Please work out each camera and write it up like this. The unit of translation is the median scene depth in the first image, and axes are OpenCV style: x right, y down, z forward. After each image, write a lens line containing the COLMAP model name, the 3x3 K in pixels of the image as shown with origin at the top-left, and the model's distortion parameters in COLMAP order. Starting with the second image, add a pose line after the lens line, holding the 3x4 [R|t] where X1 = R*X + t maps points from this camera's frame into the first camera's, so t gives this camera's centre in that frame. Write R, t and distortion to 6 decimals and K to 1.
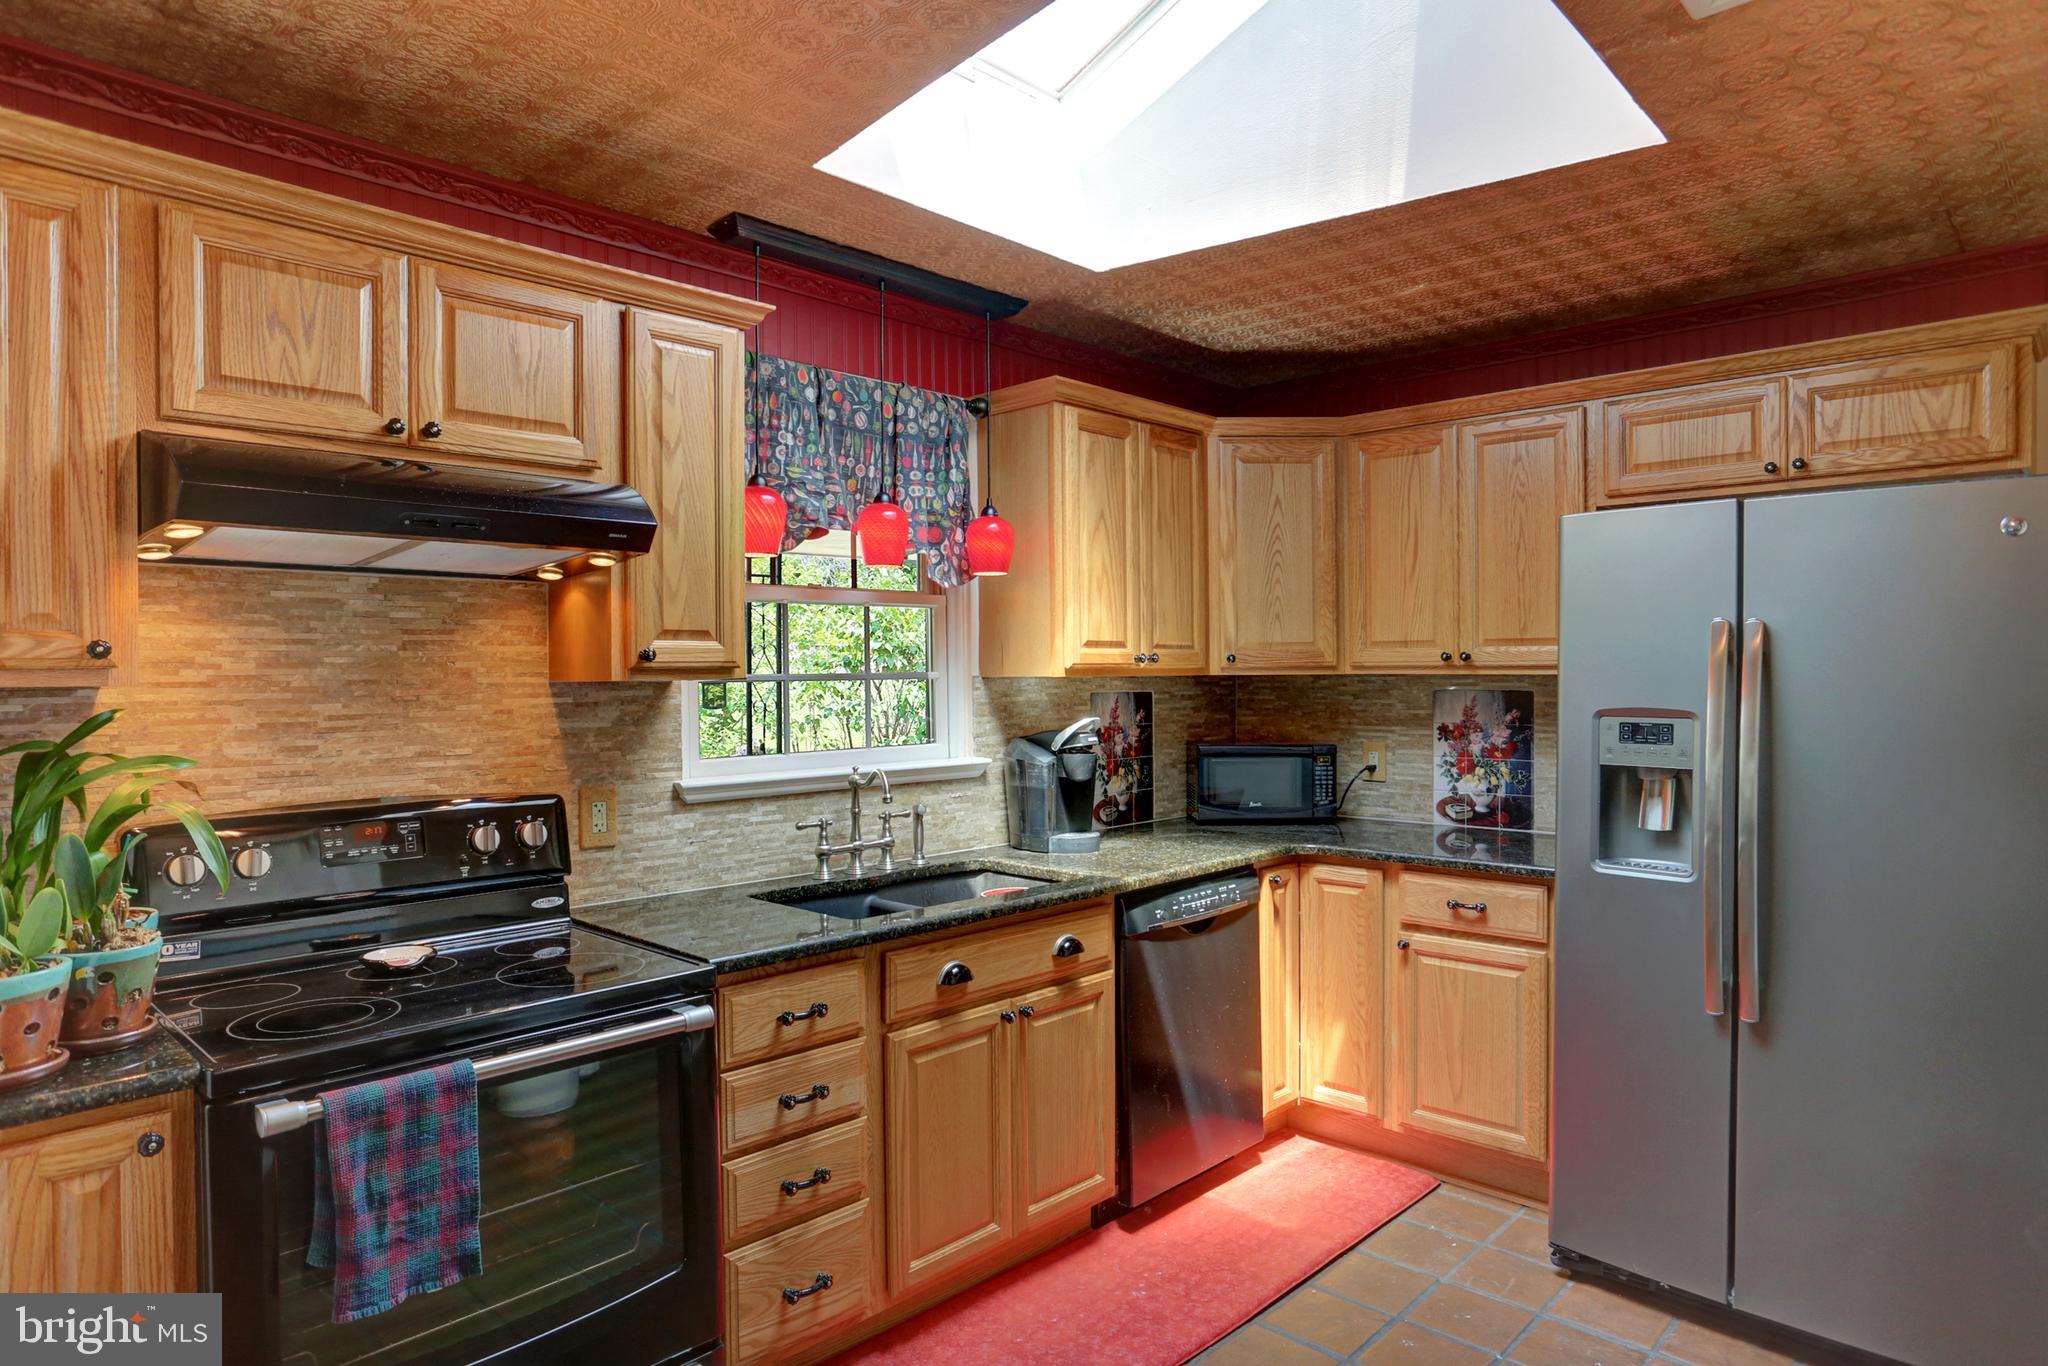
lens RADIAL K [[1214.8, 0, 1024.0], [0, 1214.8, 683.0], [0, 0, 1]] dist [-0.063687, 0.065163]
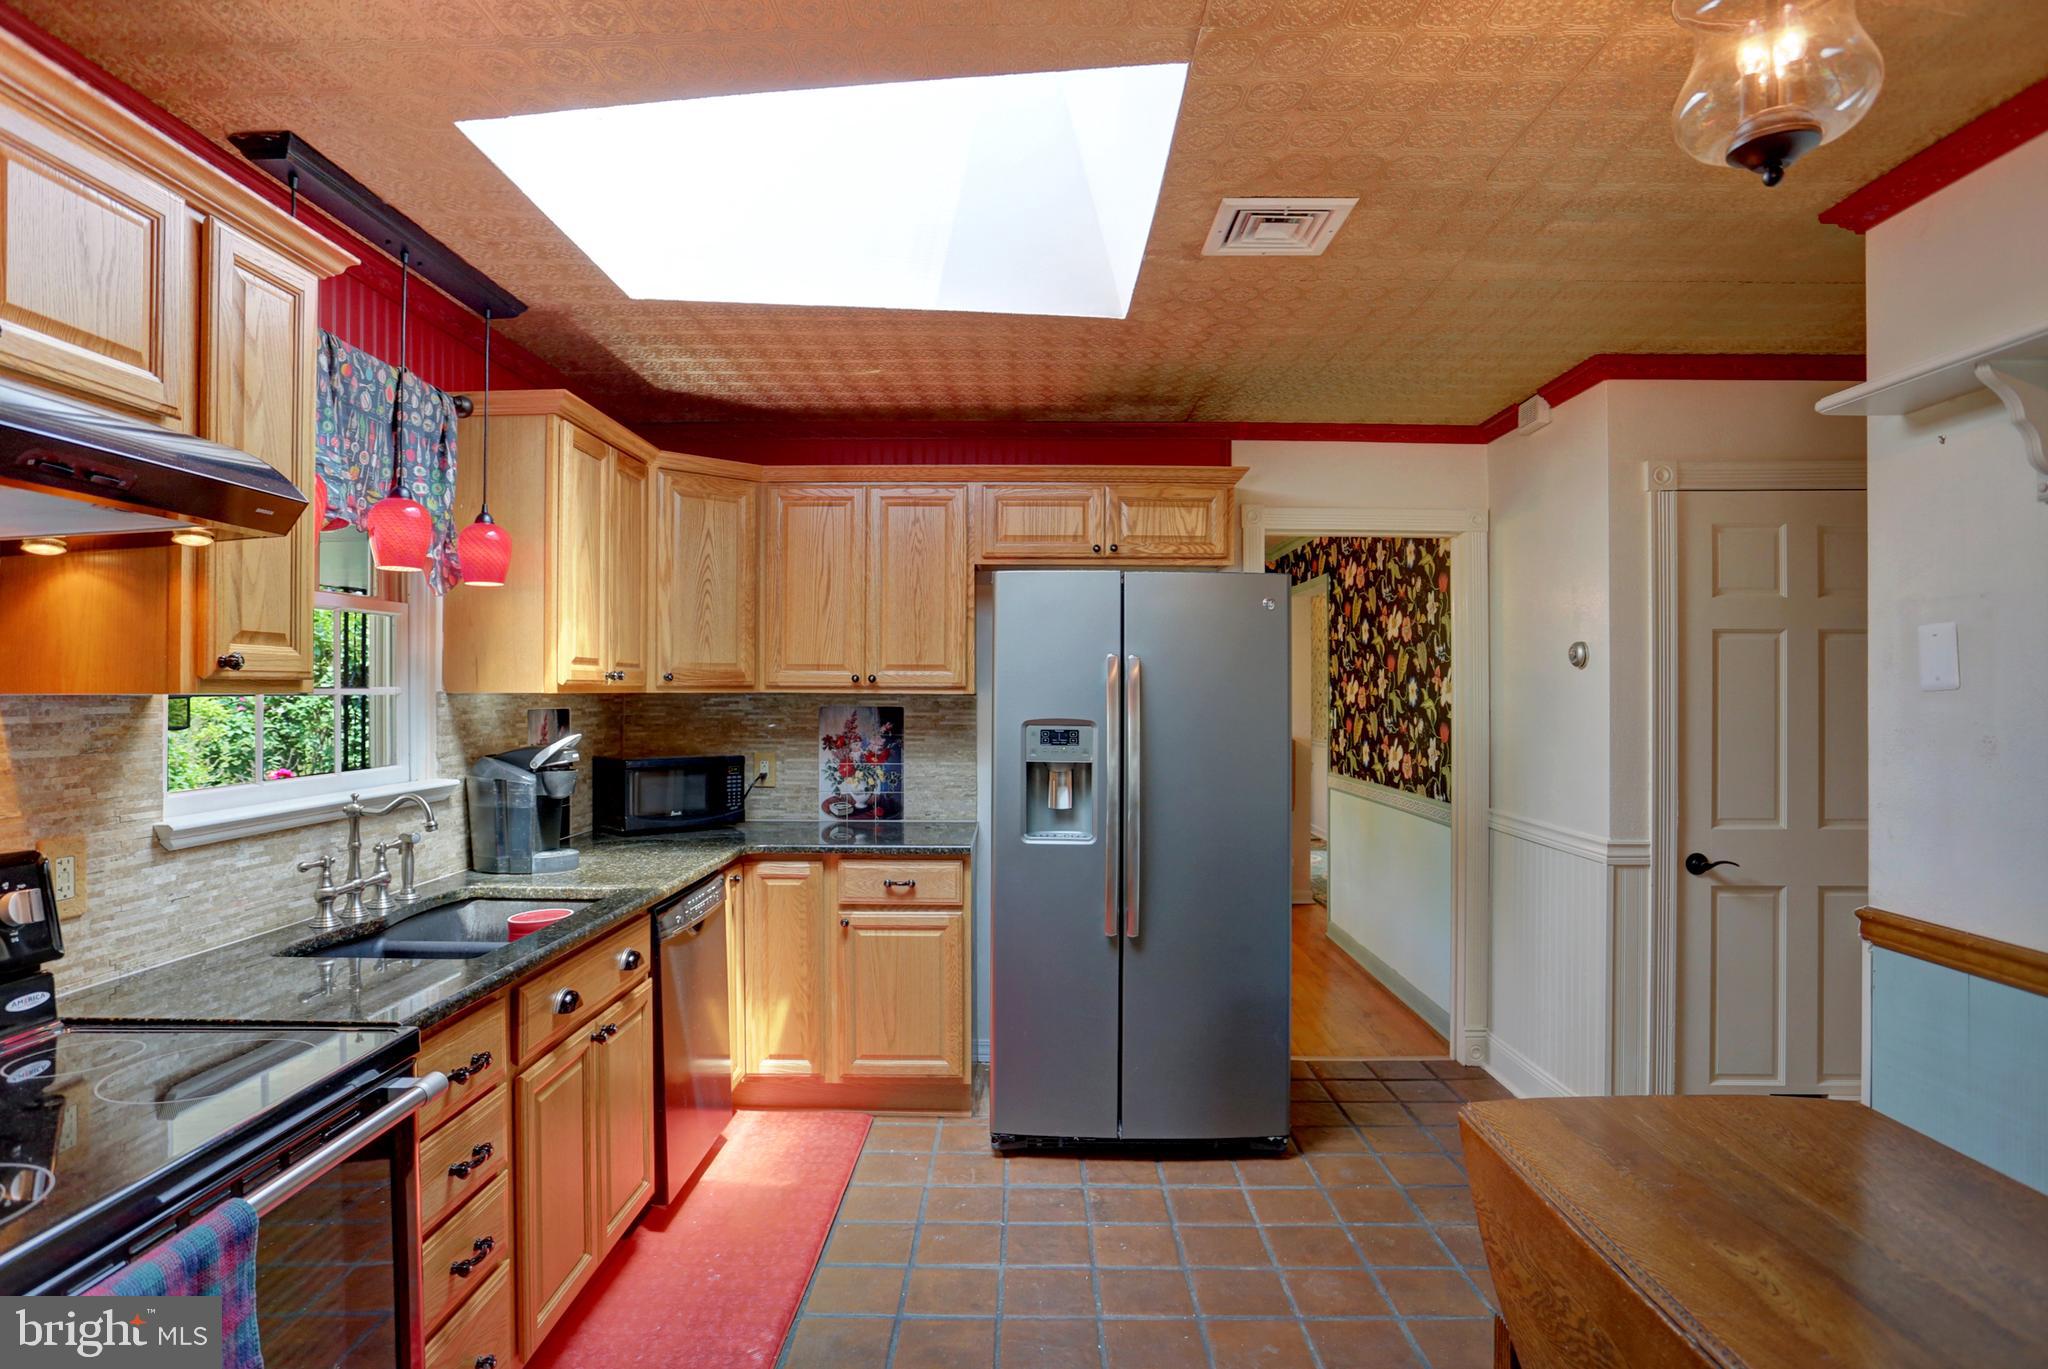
lens RADIAL K [[1109.5, 0, 1024.0], [0, 1109.5, 684.5], [0, 0, 1]] dist [-0.067997, 0.045911]
pose [[0.734193, 0.011430, 0.678844, -0.302591], [-0.000199, 0.999862, -0.016621, 0.002627], [-0.678940, 0.012068, 0.734094, 0.089889]]
